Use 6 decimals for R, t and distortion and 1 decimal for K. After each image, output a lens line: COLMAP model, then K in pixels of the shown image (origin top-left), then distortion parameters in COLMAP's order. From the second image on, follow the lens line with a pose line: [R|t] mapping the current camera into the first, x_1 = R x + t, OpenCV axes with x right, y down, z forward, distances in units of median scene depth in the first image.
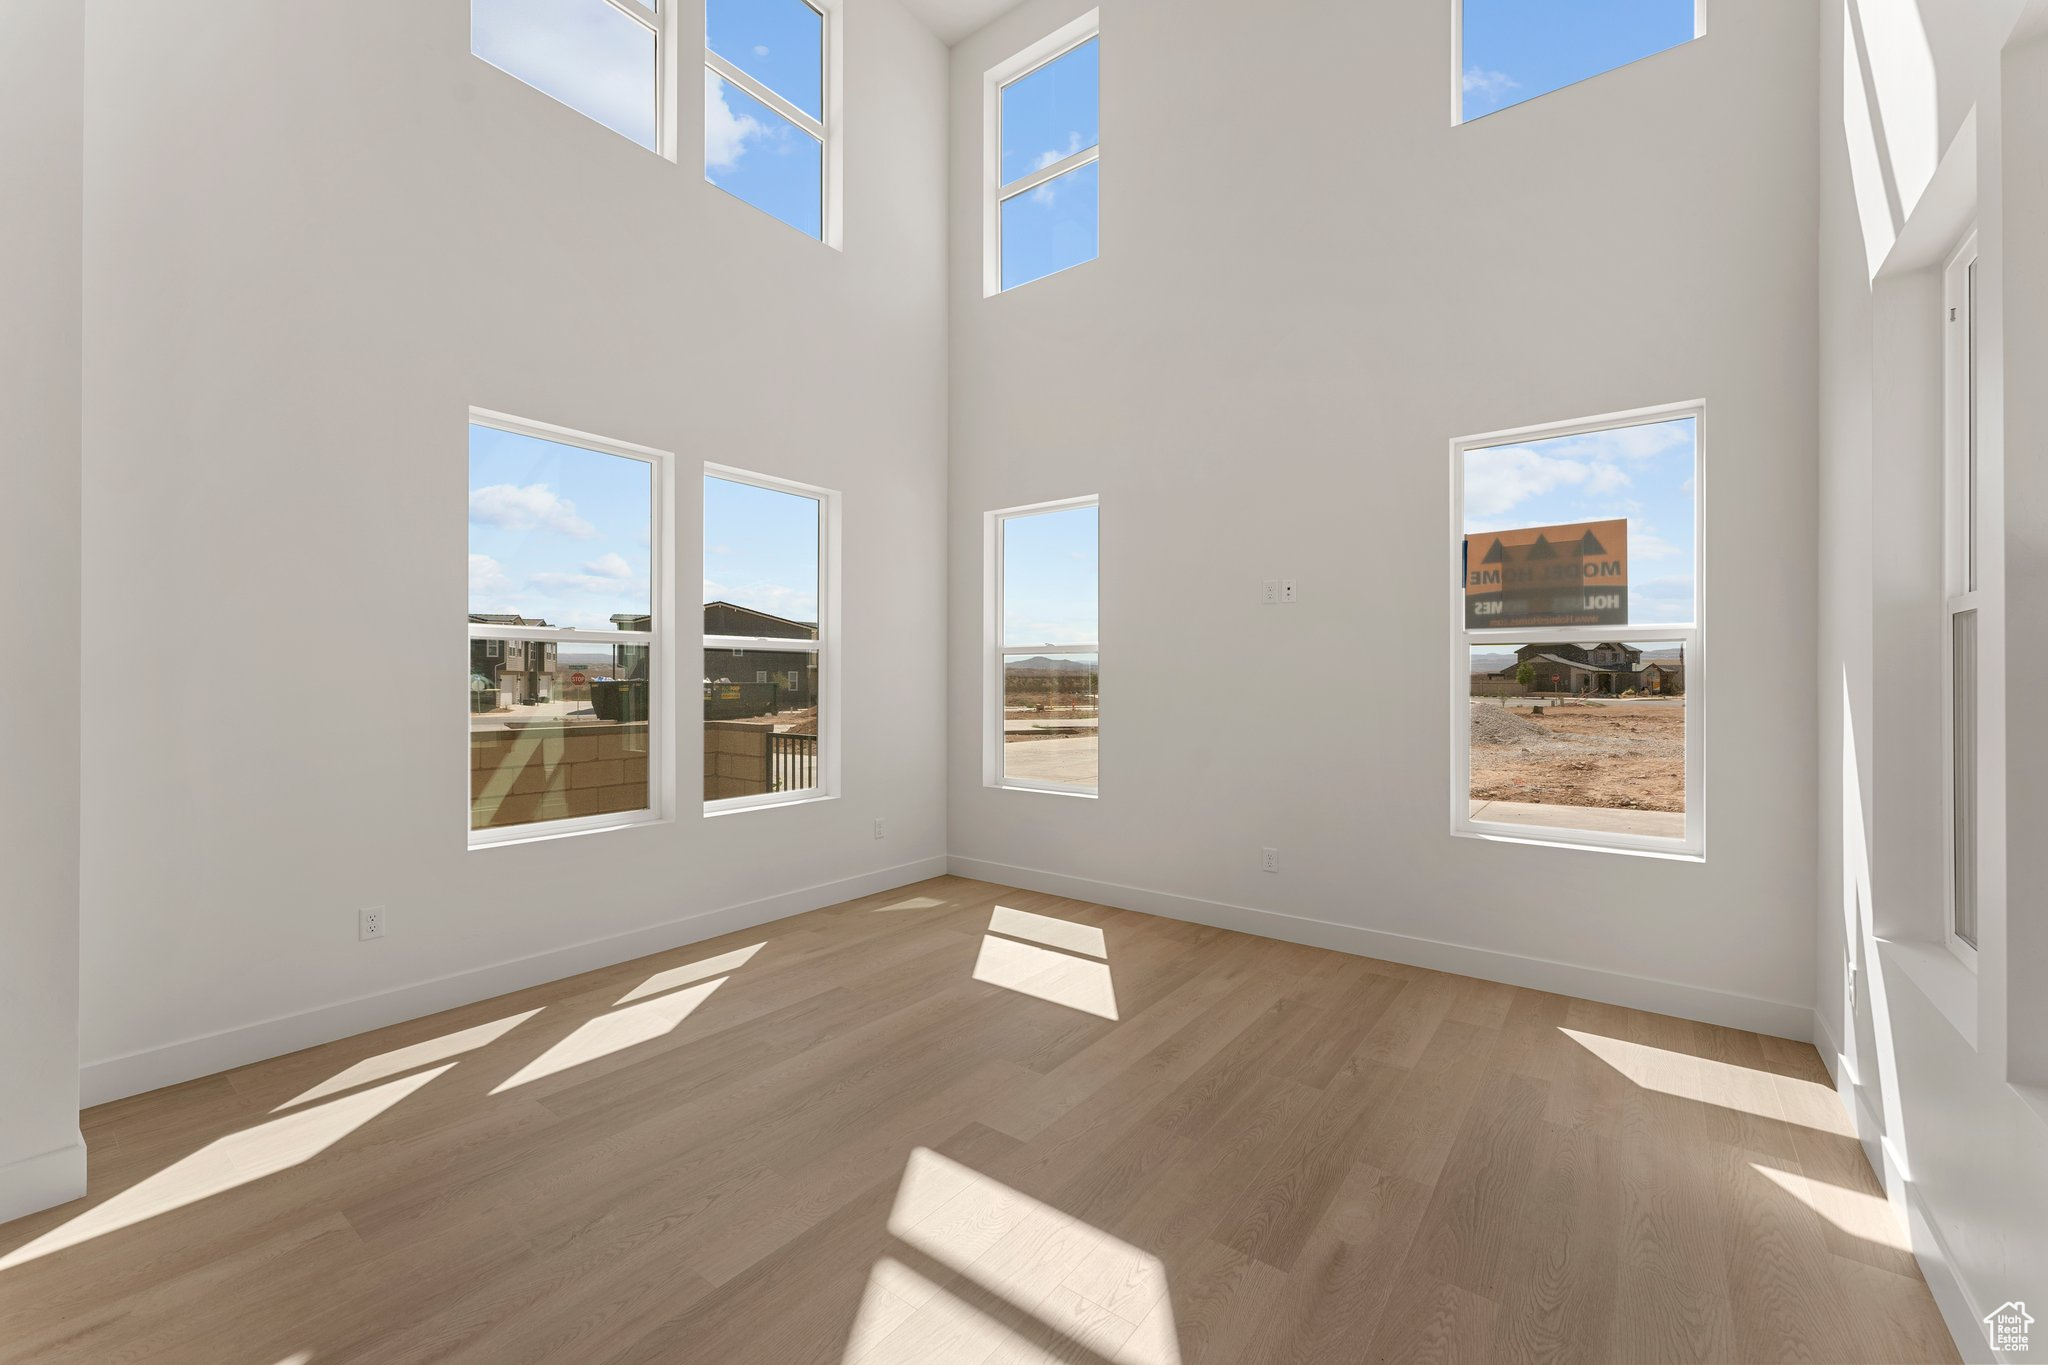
lens RADIAL K [[823.3, 0, 1024.9], [0, 823.3, 678.1], [0, 0, 1]] dist [-0.000089, 0.000089]
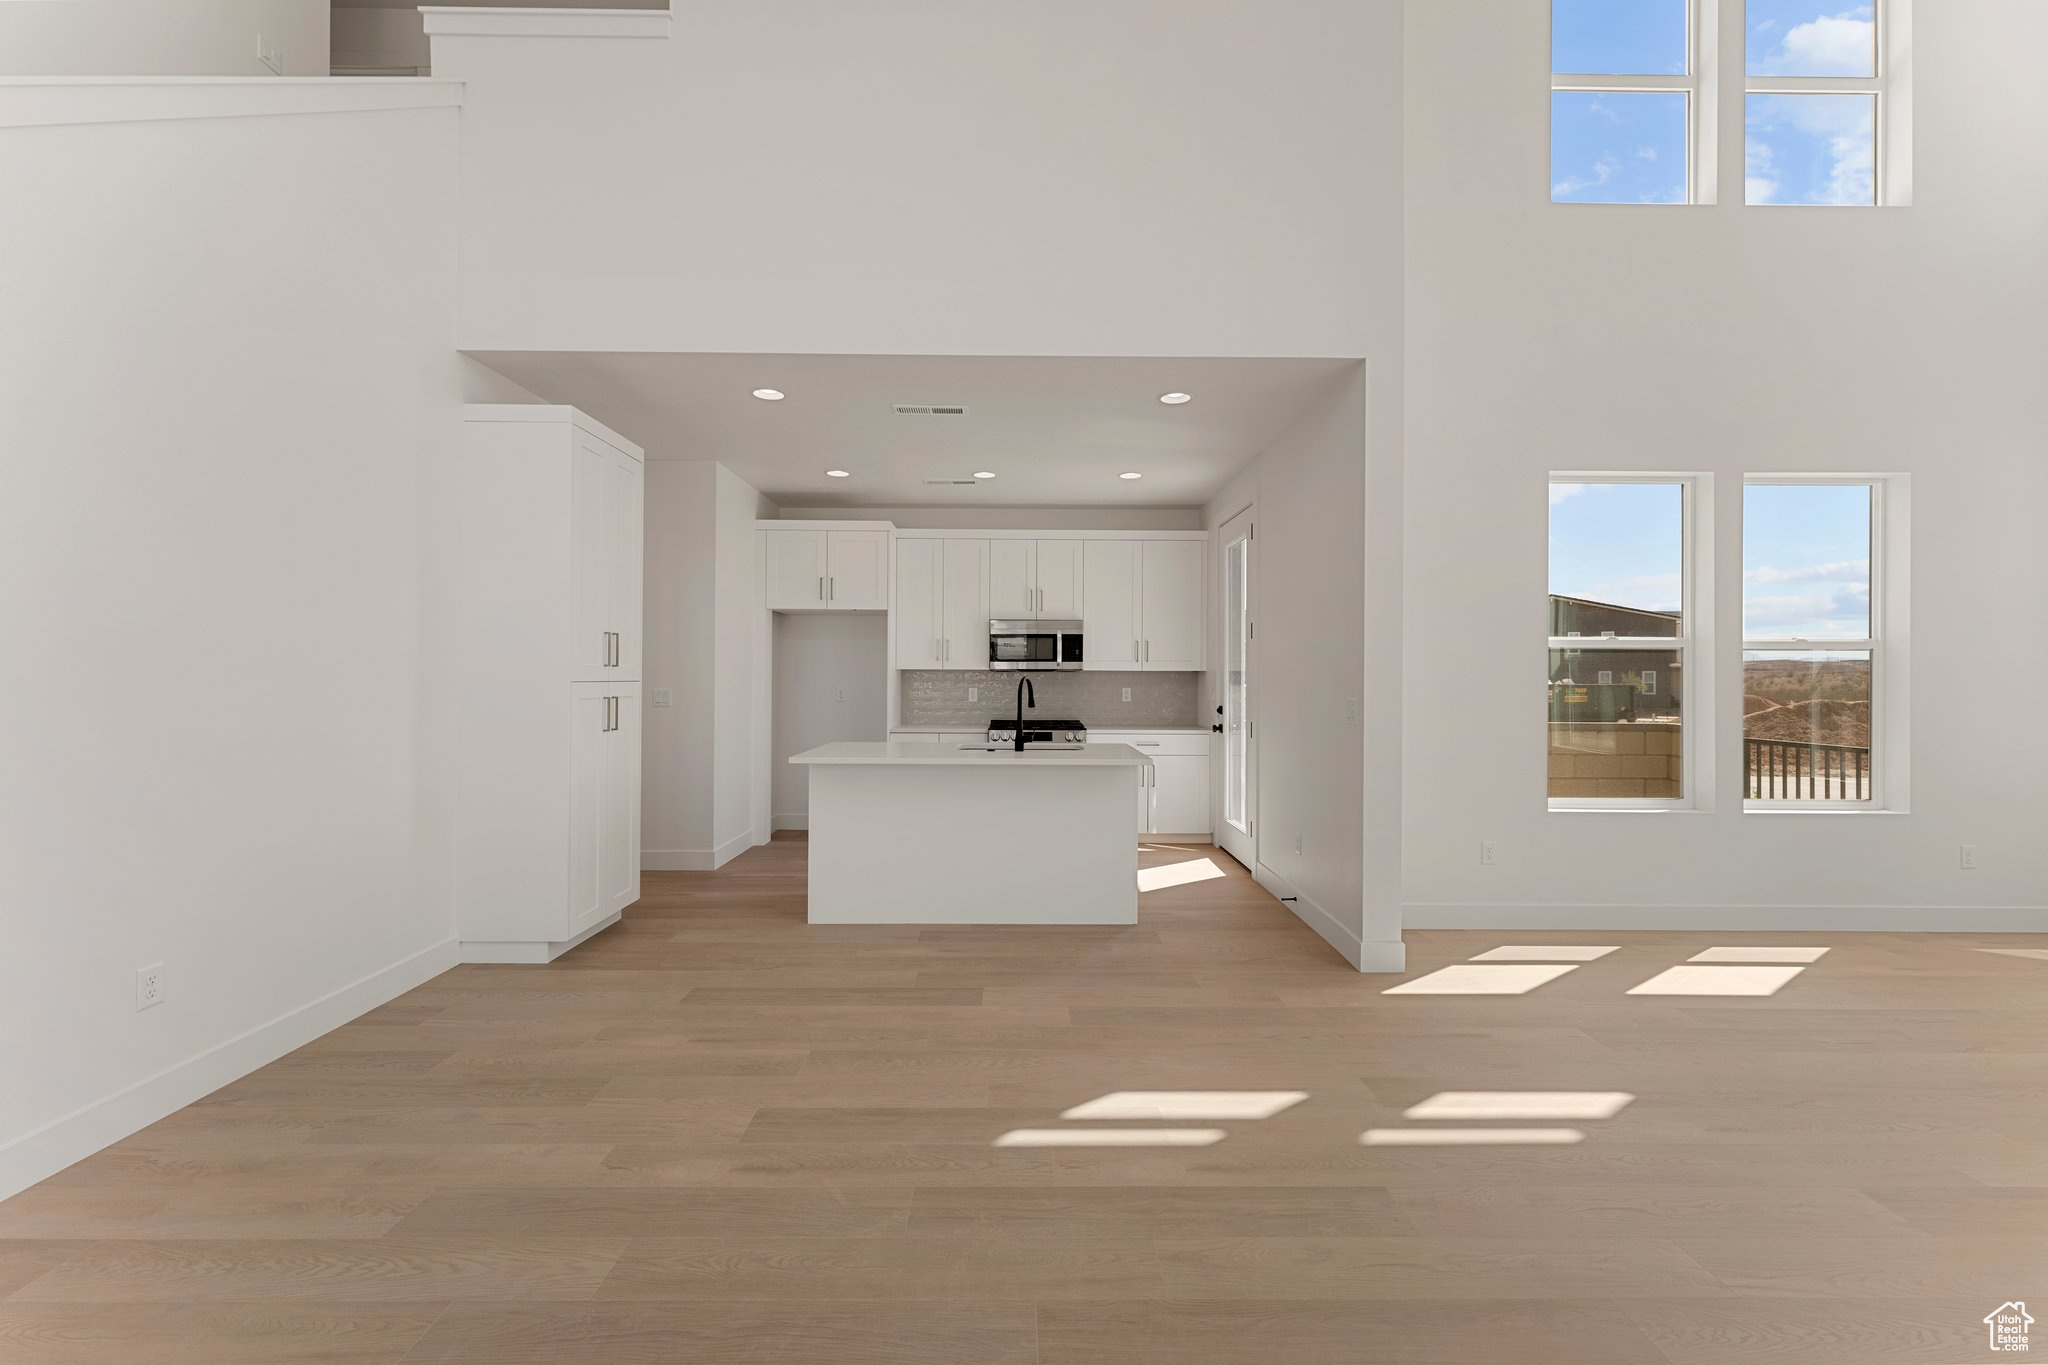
lens RADIAL K [[823.3, 0, 1023.3], [0, 823.3, 675.7], [0, 0, 1]] dist [-0.000089, 0.000089]
pose [[0.609463, 0.000145, -0.792815, -0.100579], [-0.003091, 0.999993, -0.002194, -0.000348], [0.792809, 0.003787, 0.609459, -0.308548]]
